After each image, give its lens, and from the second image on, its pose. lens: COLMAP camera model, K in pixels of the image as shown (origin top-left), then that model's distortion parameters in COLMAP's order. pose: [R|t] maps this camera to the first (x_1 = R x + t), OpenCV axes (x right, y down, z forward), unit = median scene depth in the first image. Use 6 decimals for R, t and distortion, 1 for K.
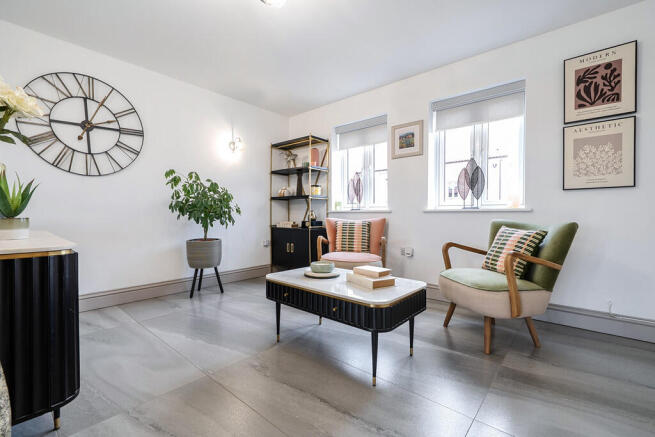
lens RADIAL K [[285.4, 0, 326.8], [0, 285.4, 217.8], [0, 0, 1]] dist [-0.003377, -0.000812]
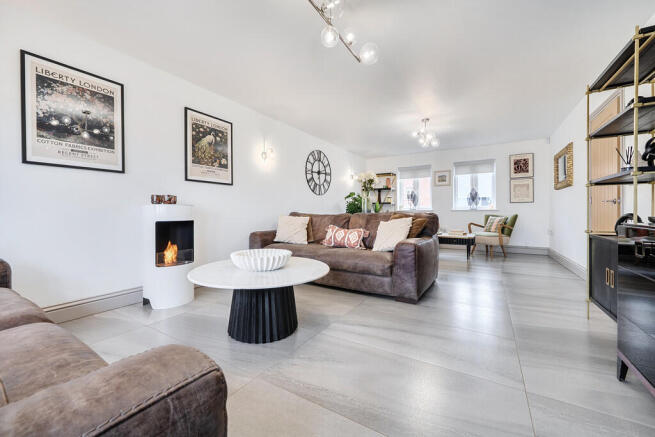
lens RADIAL K [[254.4, 0, 326.4], [0, 254.4, 212.5], [0, 0, 1]] dist [0.001974, 0.000237]
pose [[0.988692, -0.004650, 0.149886, -1.148232], [0.006366, 0.999920, -0.010969, 0.010744], [-0.149823, 0.011799, 0.988642, -1.033289]]
